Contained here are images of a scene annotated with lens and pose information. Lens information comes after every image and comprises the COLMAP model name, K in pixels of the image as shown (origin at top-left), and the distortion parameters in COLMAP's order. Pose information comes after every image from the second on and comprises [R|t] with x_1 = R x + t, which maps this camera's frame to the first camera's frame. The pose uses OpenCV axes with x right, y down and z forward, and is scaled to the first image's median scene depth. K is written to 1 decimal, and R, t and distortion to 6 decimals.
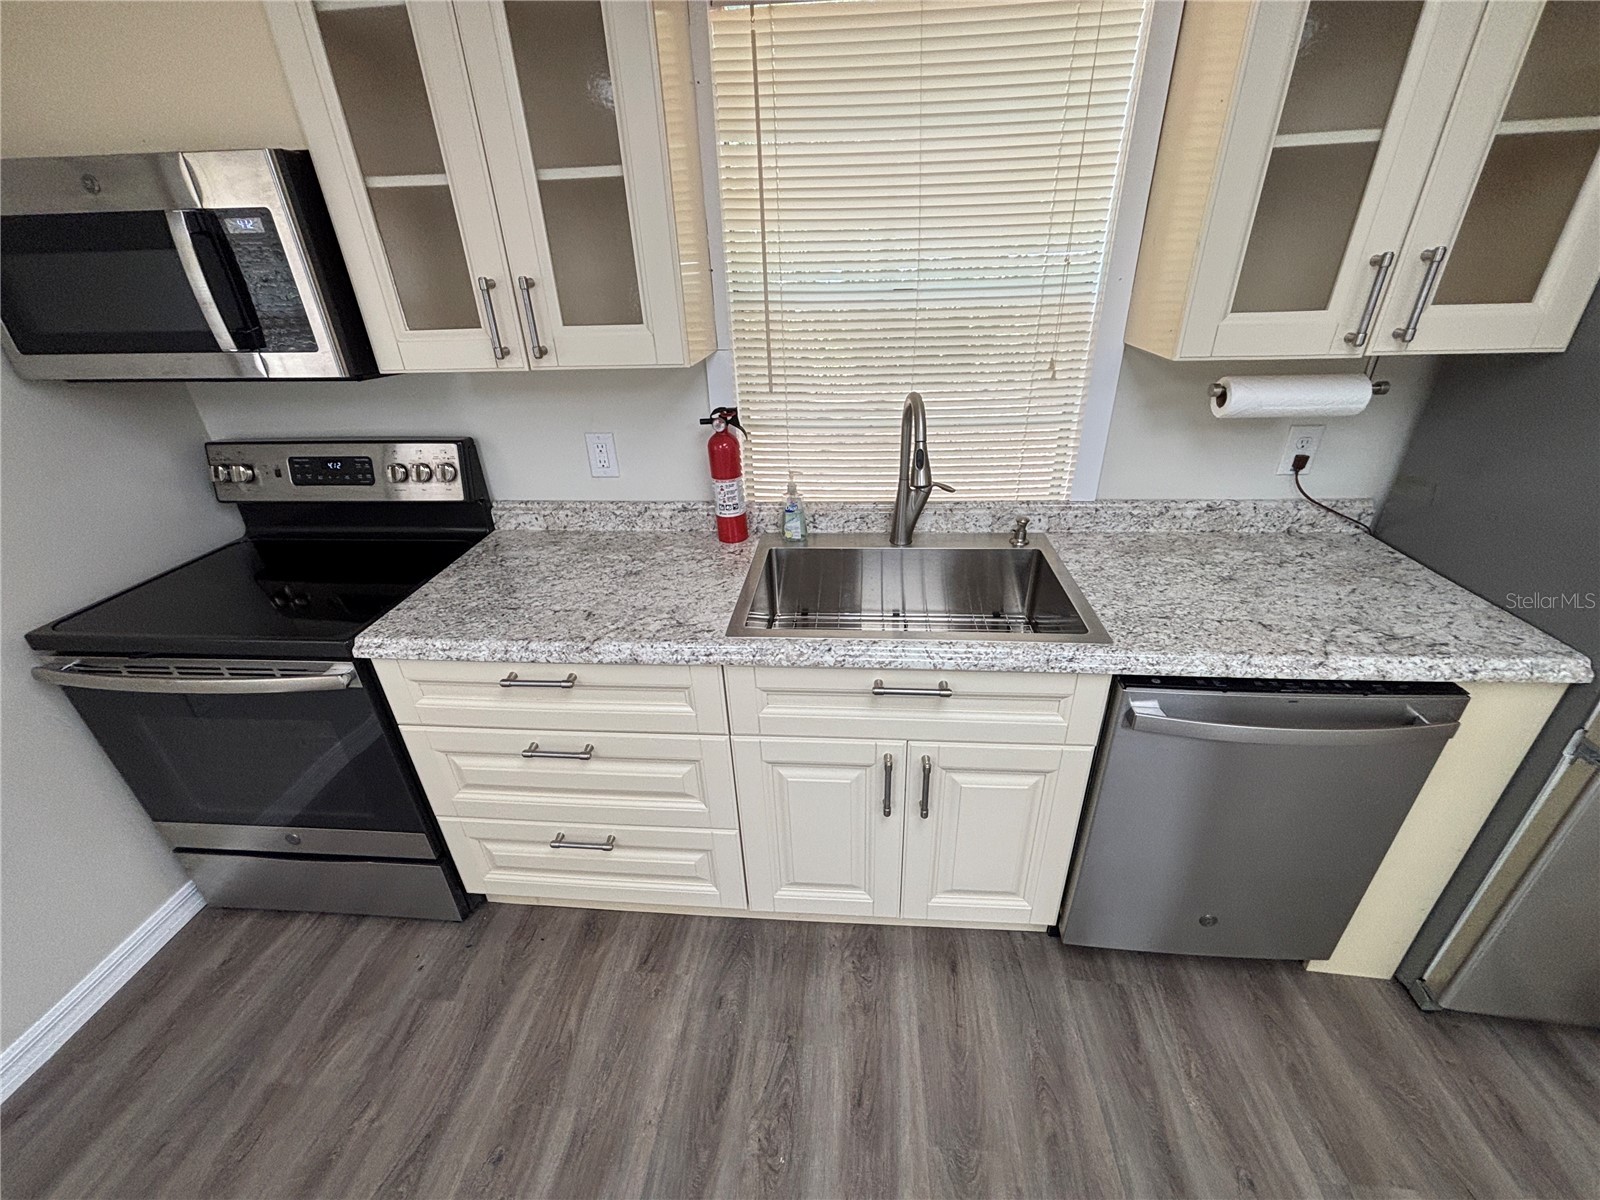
lens RADIAL K [[649.5, 0, 803.4], [0, 649.5, 598.3], [0, 0, 1]] dist [-0.000774, -0.000059]
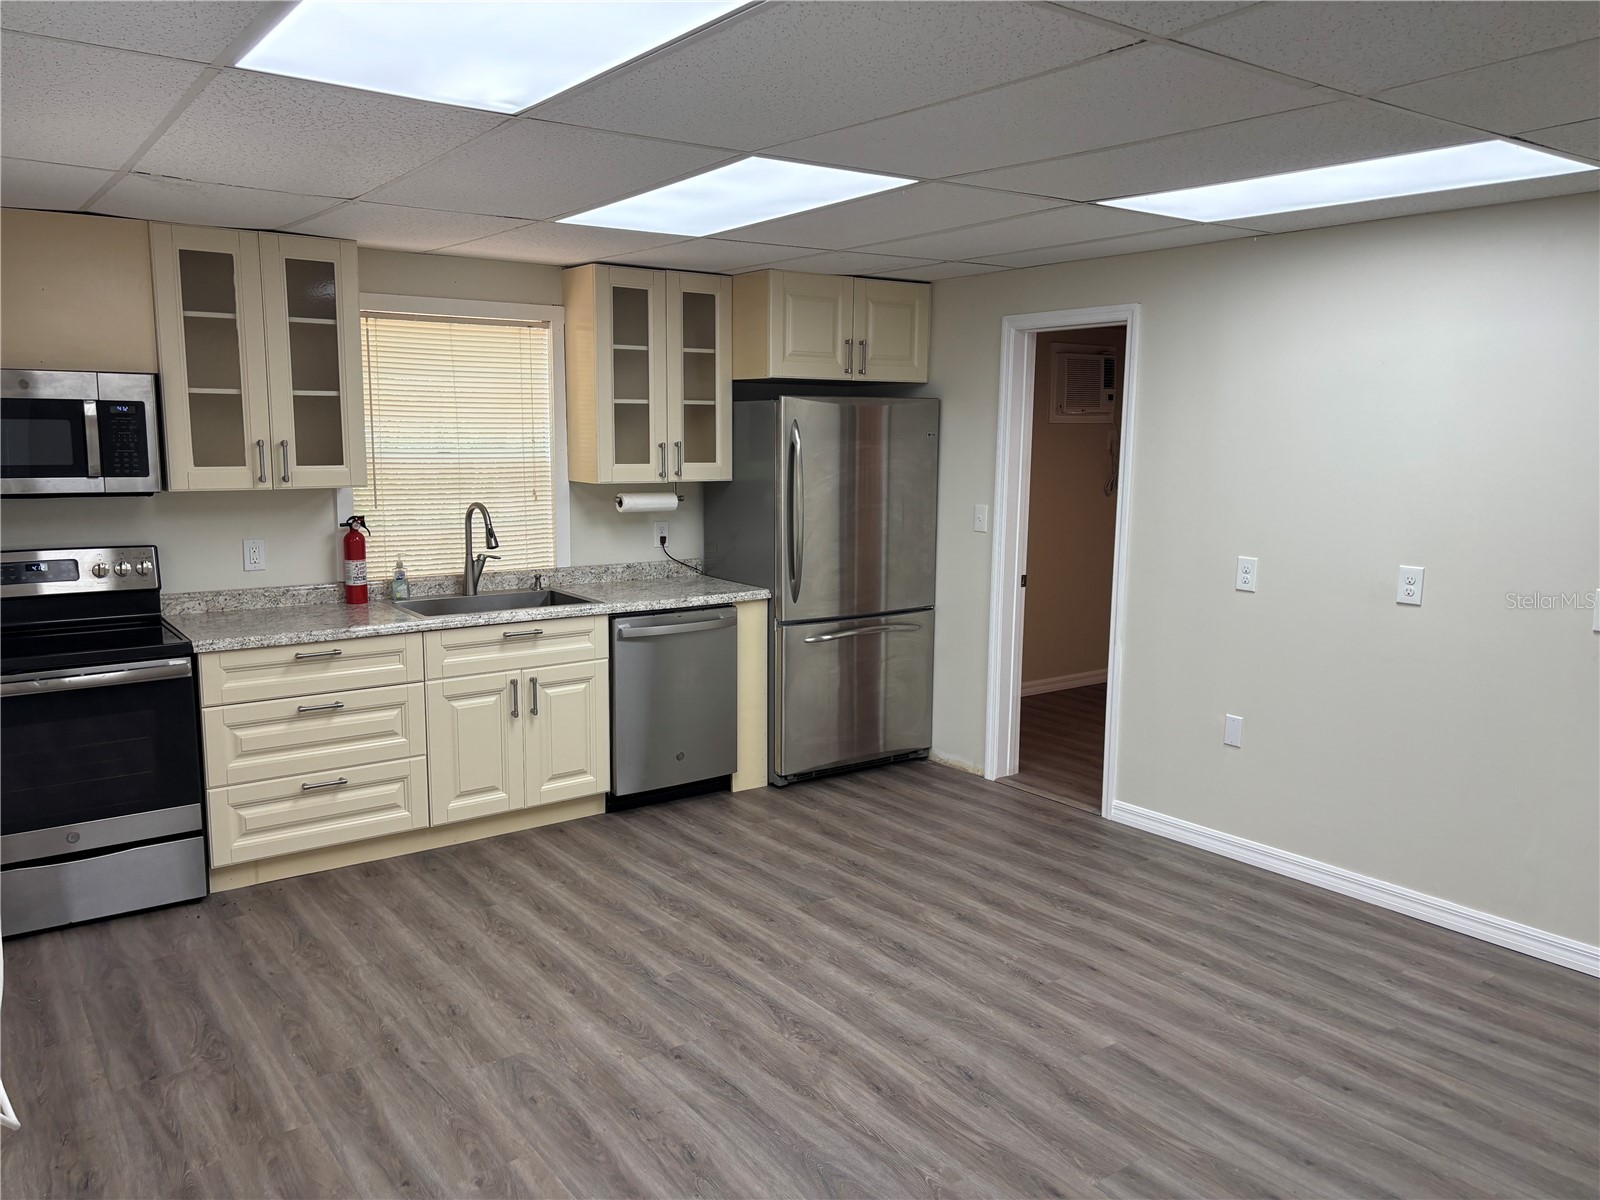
lens RADIAL K [[1242.9, 0, 800.0], [0, 1242.9, 600.0], [0, 0, 1]] dist [0.140471, -0.253281]
pose [[0.756851, -0.057318, 0.651070, -1.520454], [0.273786, 0.932339, -0.236189, 1.069828], [-0.593480, 0.357013, 0.721334, -2.088122]]
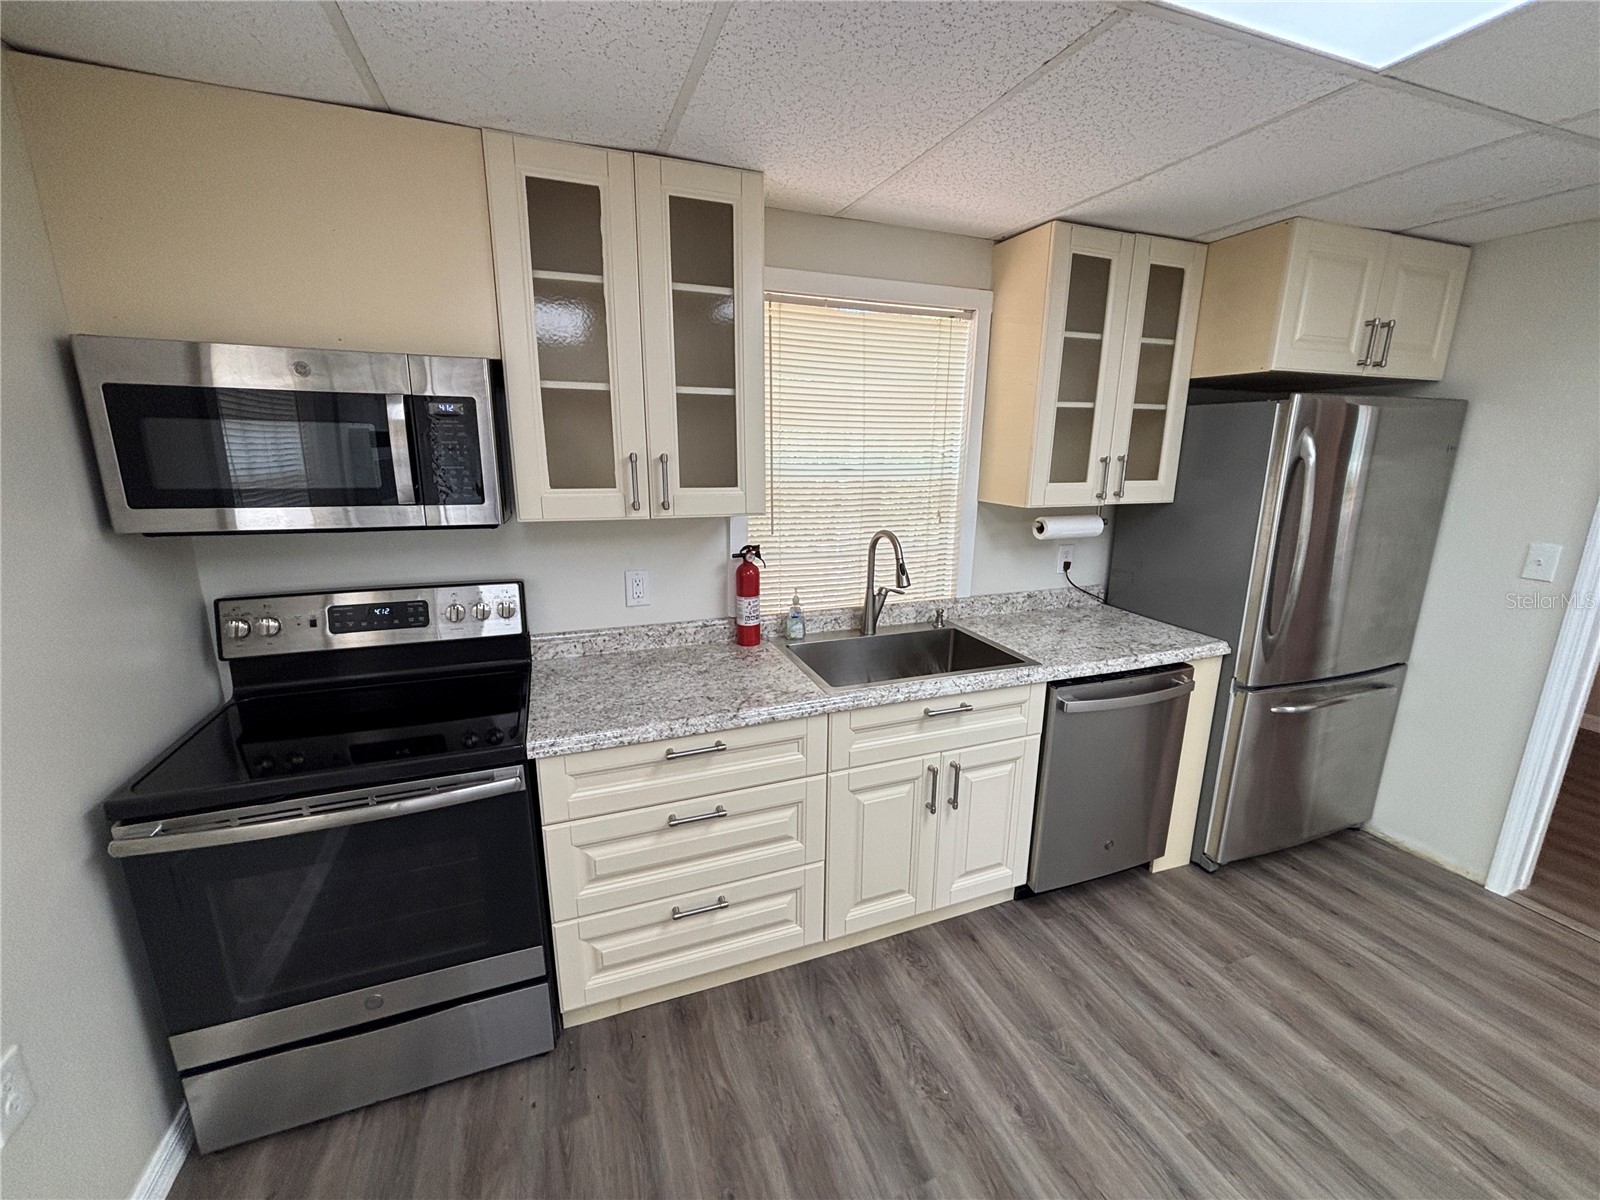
lens RADIAL K [[649.5, 0, 803.4], [0, 649.5, 598.3], [0, 0, 1]] dist [-0.000774, -0.000059]
pose [[0.900301, -0.063909, 0.430550, -0.700034], [0.168036, 0.963511, -0.208351, 0.132372], [-0.401524, 0.259927, 0.878189, -0.240989]]
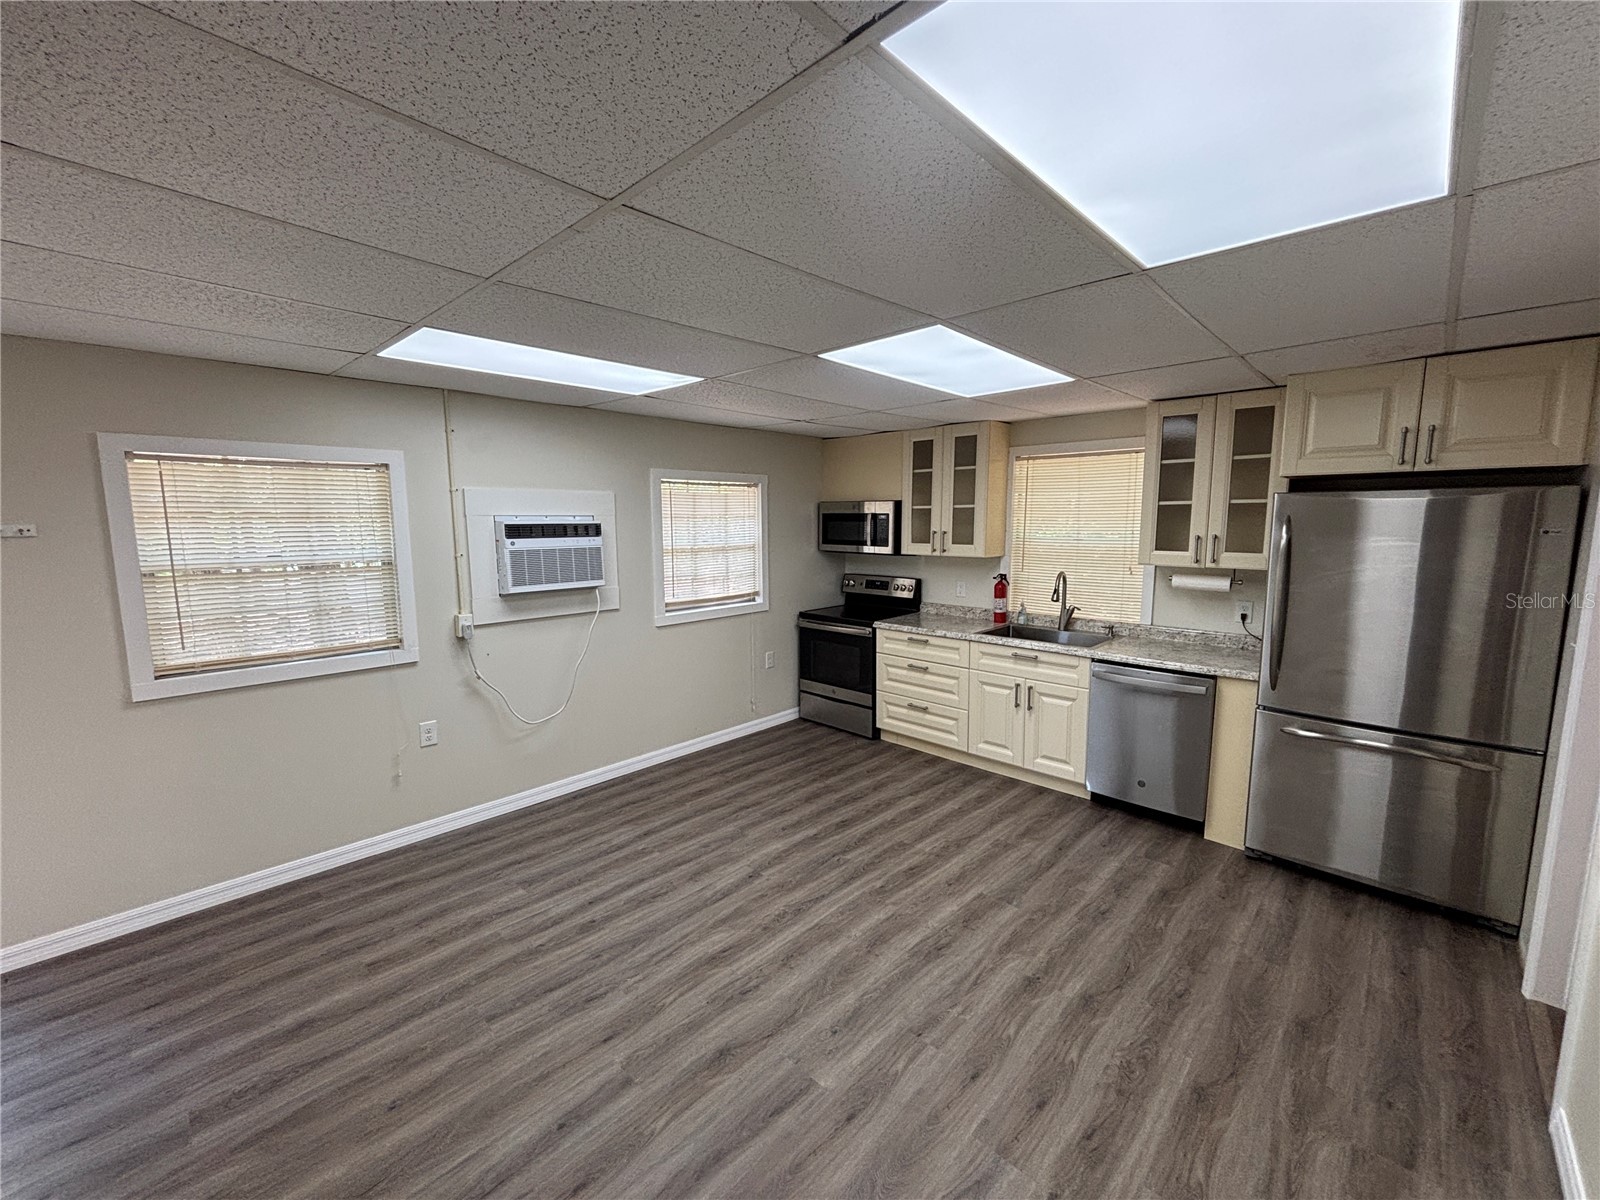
lens RADIAL K [[648.4, 0, 787.6], [0, 648.4, 597.3], [0, 0, 1]] dist [0.000023, -0.000073]
pose [[0.764958, 0.103954, -0.635635, 1.119087], [-0.310383, 0.924235, -0.222378, 0.832081], [0.564359, 0.367400, 0.739267, -1.832706]]
